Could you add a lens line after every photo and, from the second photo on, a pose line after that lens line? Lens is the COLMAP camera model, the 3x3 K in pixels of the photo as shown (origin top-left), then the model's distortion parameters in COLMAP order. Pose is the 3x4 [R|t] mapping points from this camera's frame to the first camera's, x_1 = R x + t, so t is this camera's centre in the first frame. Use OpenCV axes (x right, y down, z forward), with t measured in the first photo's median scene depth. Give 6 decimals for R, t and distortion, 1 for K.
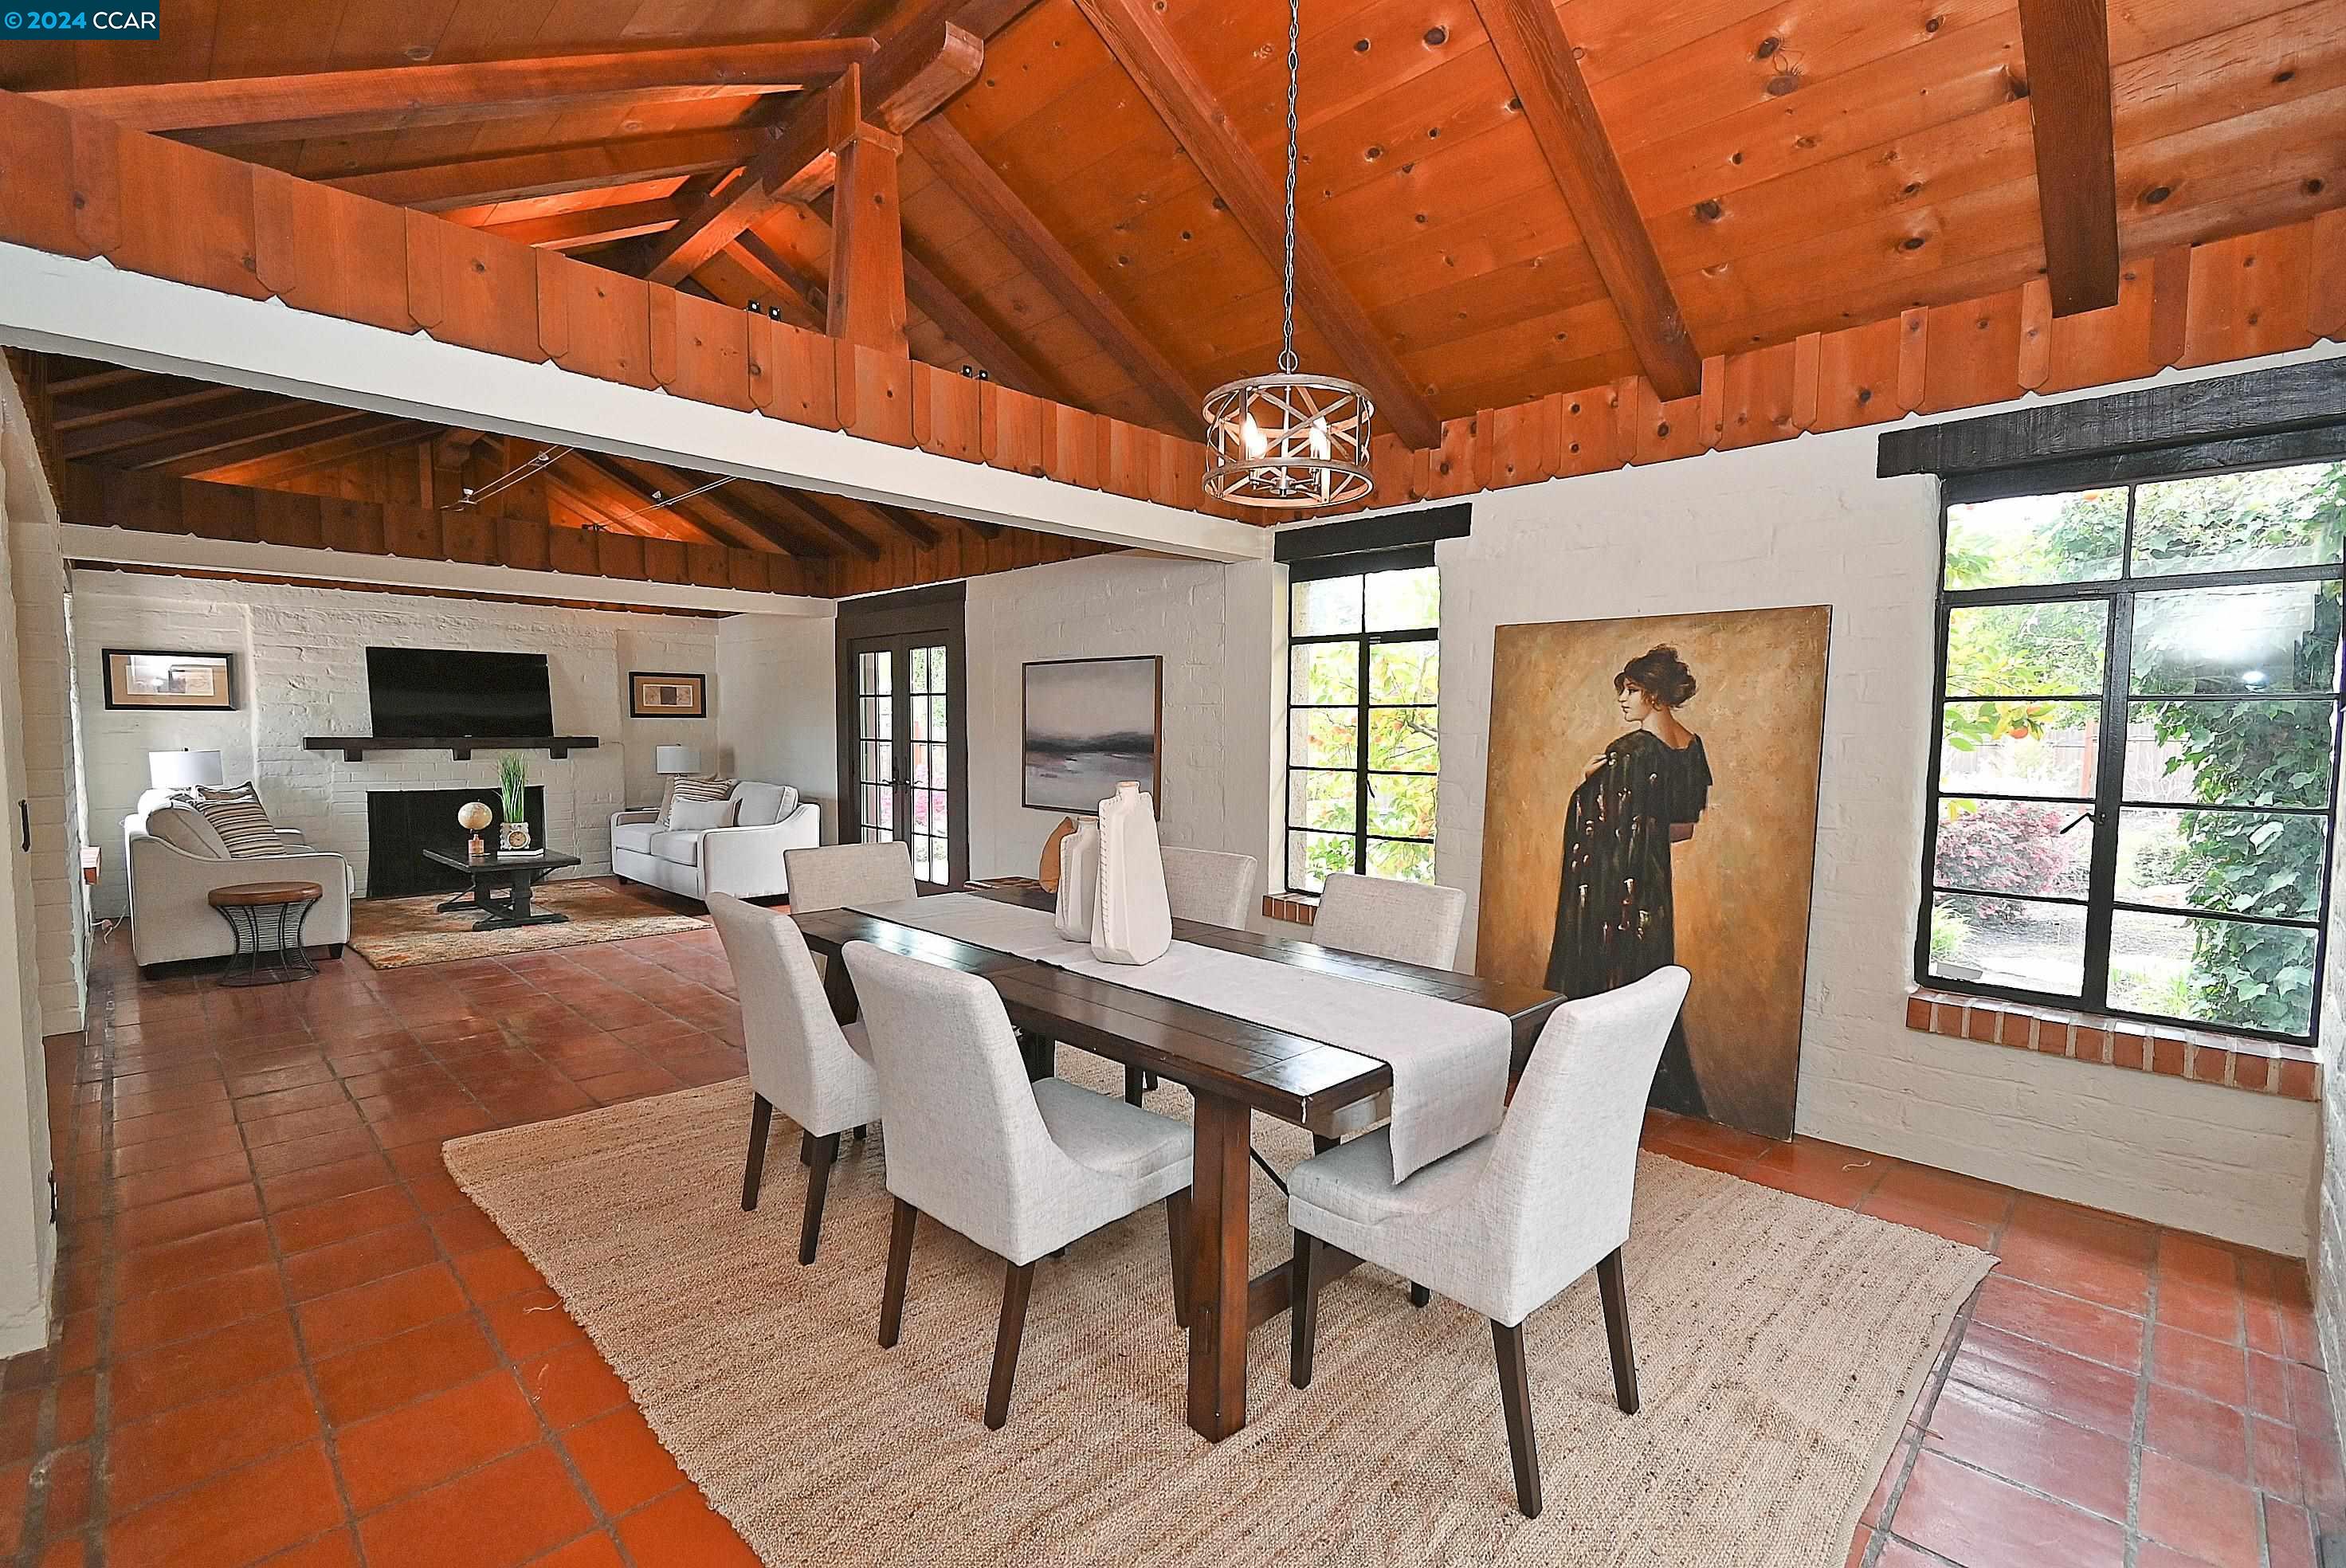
lens RADIAL K [[1060.9, 0, 1178.4], [0, 1060.9, 798.9], [0, 0, 1]] dist [0.013587, -0.006794]
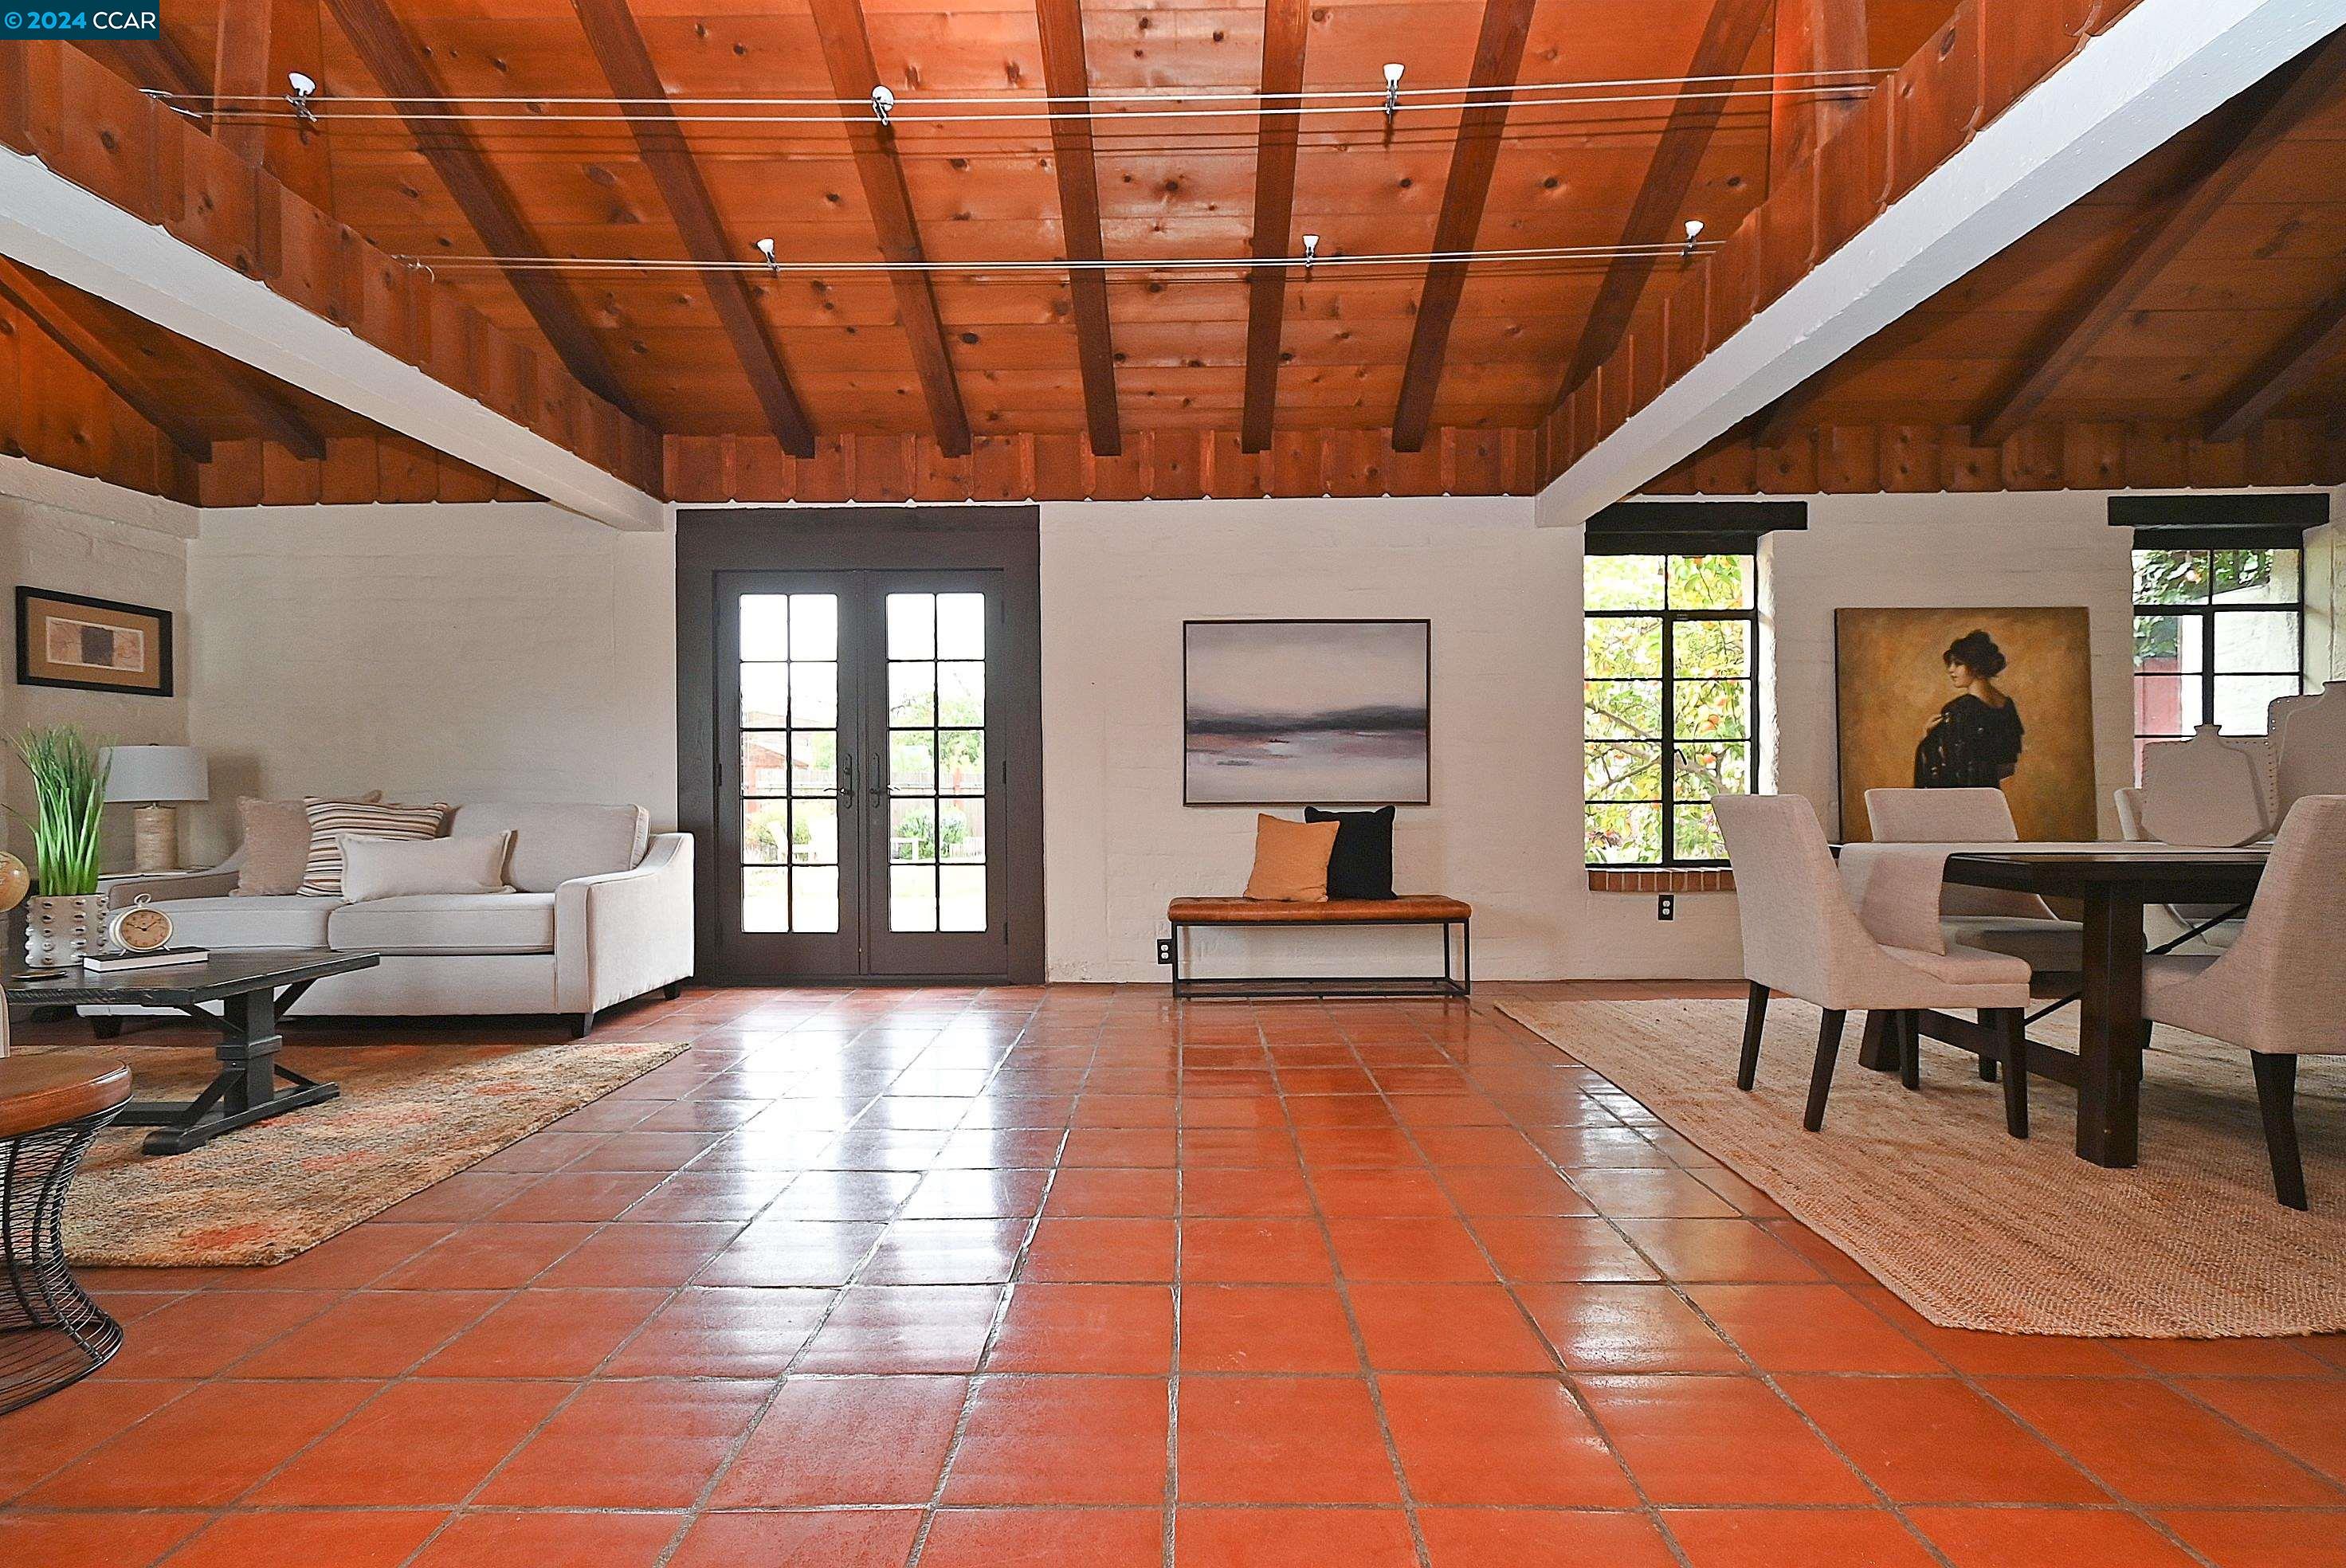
lens RADIAL K [[1060.9, 0, 1178.4], [0, 1060.9, 798.9], [0, 0, 1]] dist [0.013587, -0.006794]
pose [[0.708312, -0.018559, 0.705656, -0.701321], [0.061116, 0.997513, -0.035111, 0.029538], [-0.703249, 0.067996, 0.707684, 0.460420]]
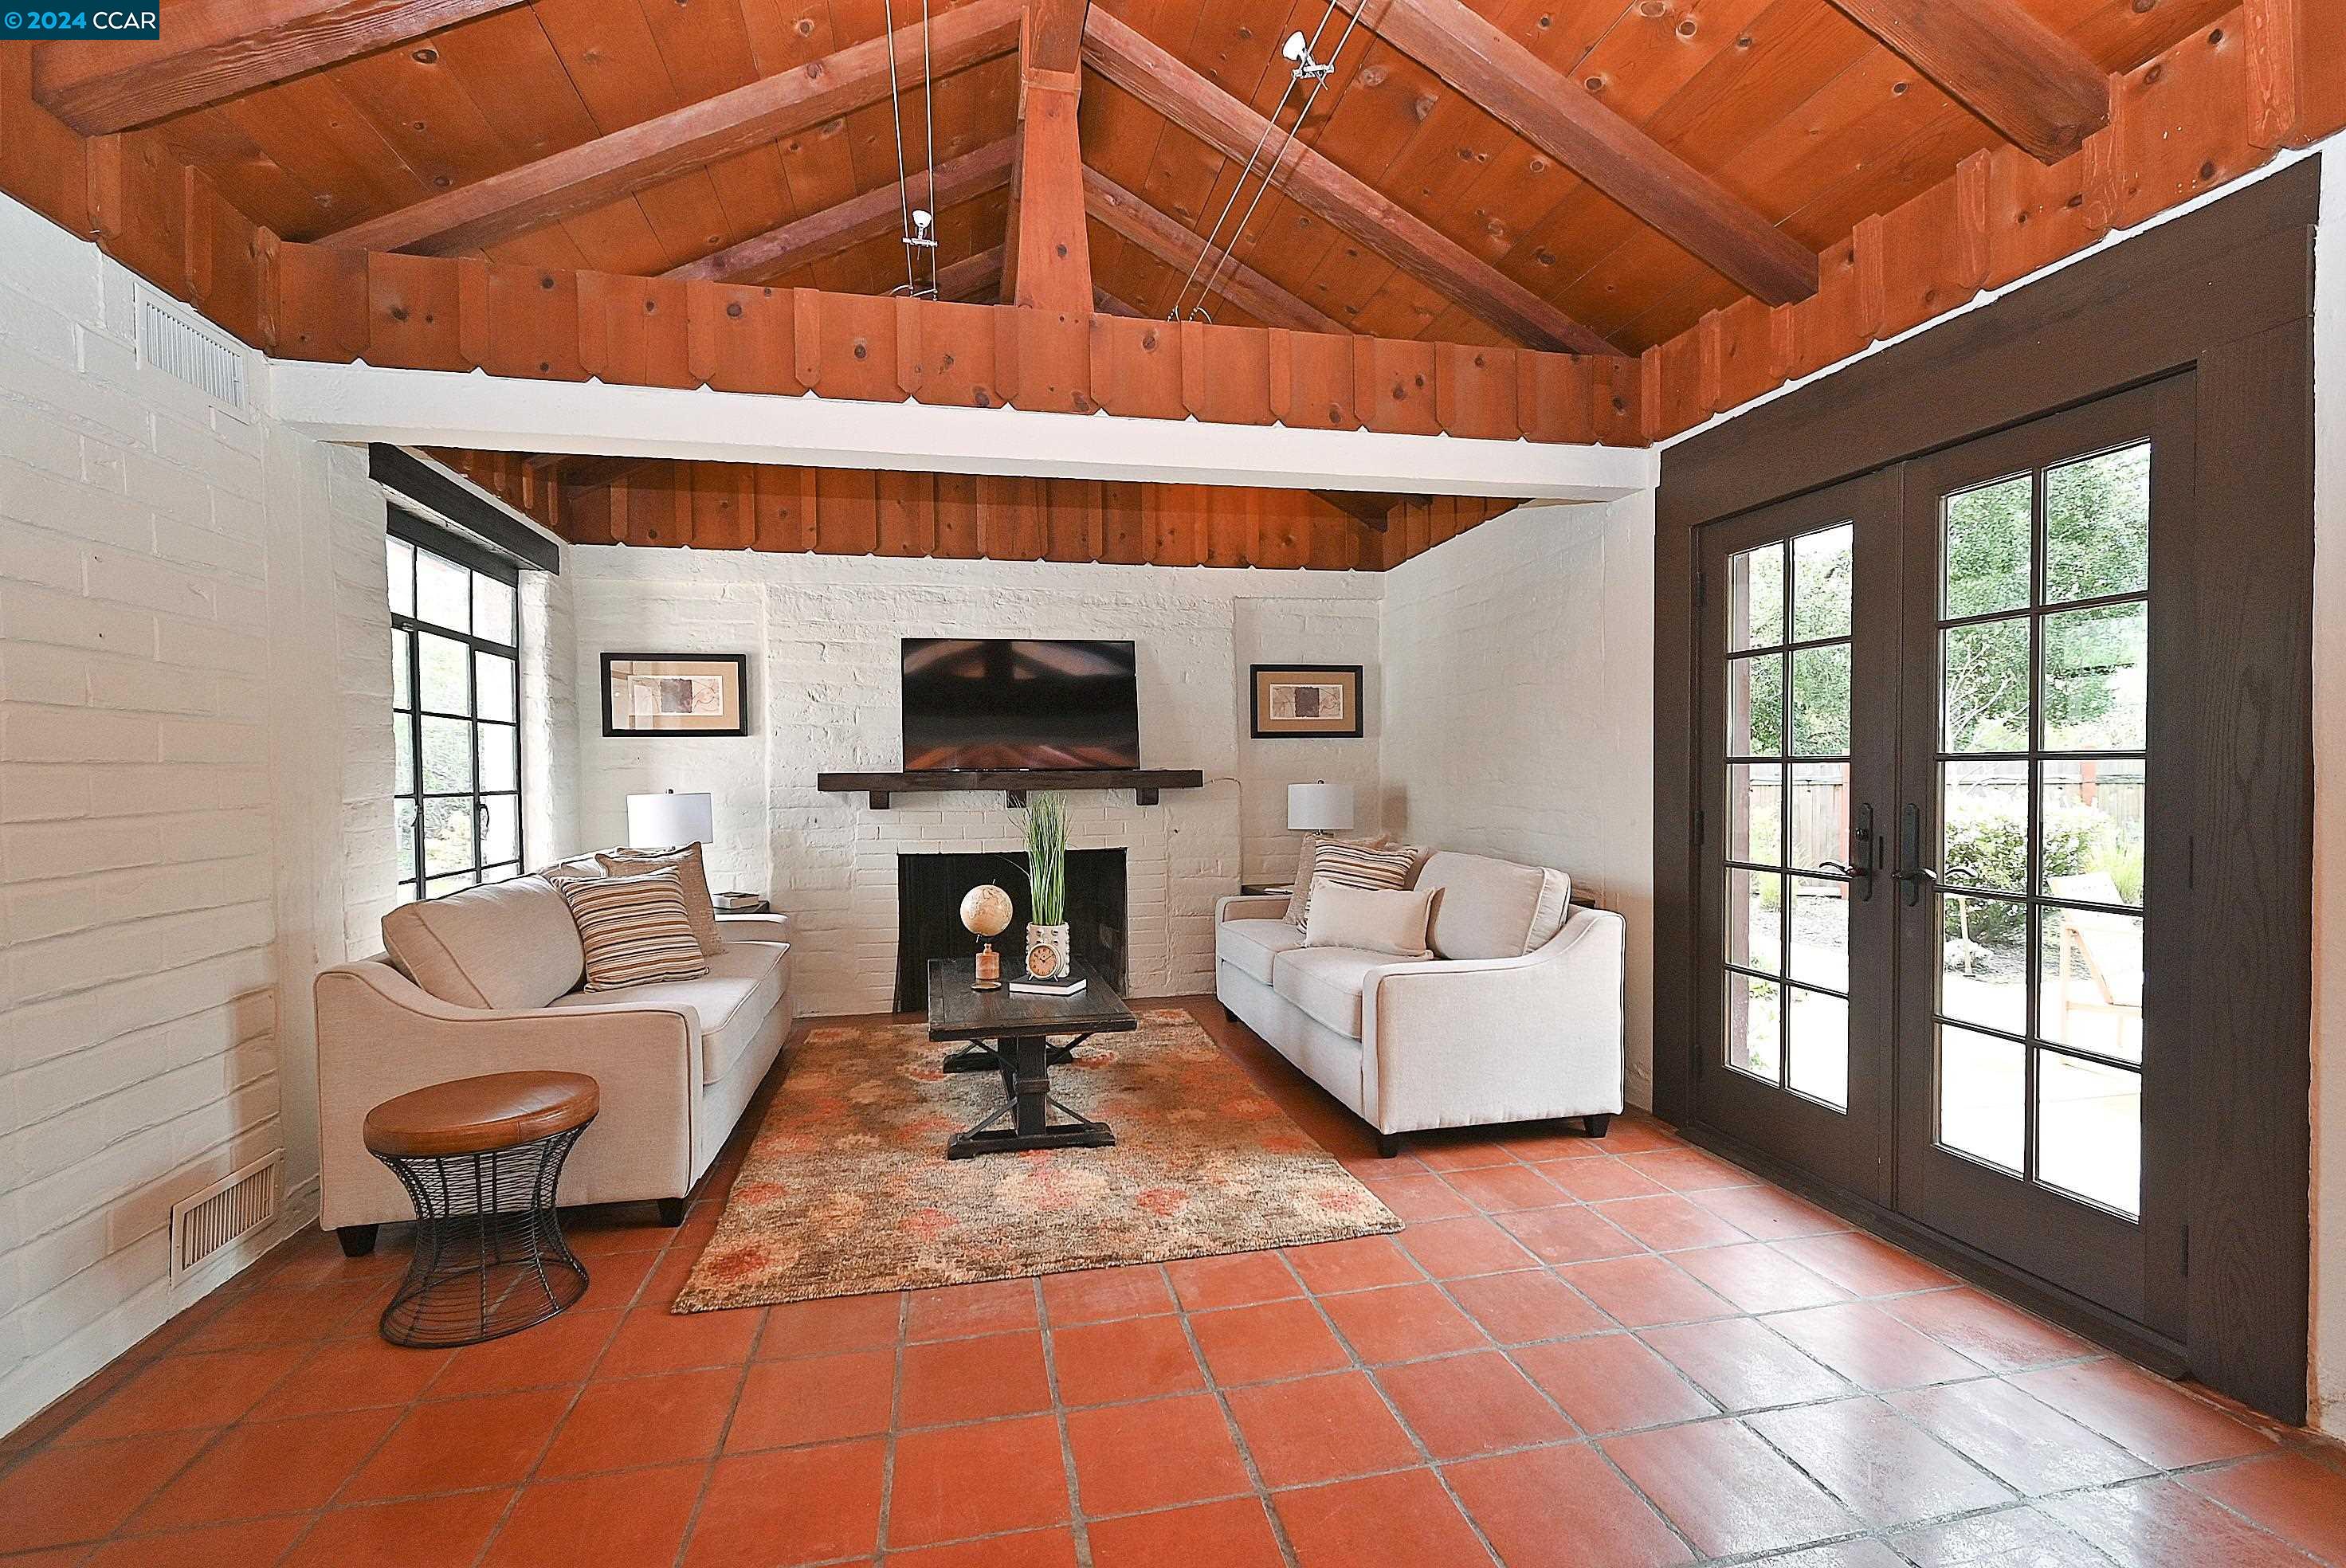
lens RADIAL K [[1050.2, 0, 1175.9], [0, 1050.2, 794.0], [0, 0, 1]] dist [0.002097, 0.000258]
pose [[0.844989, -0.004497, -0.534764, -0.325977], [-0.021460, 0.998874, -0.042311, -0.025509], [0.534353, 0.047228, 0.843941, 0.670120]]
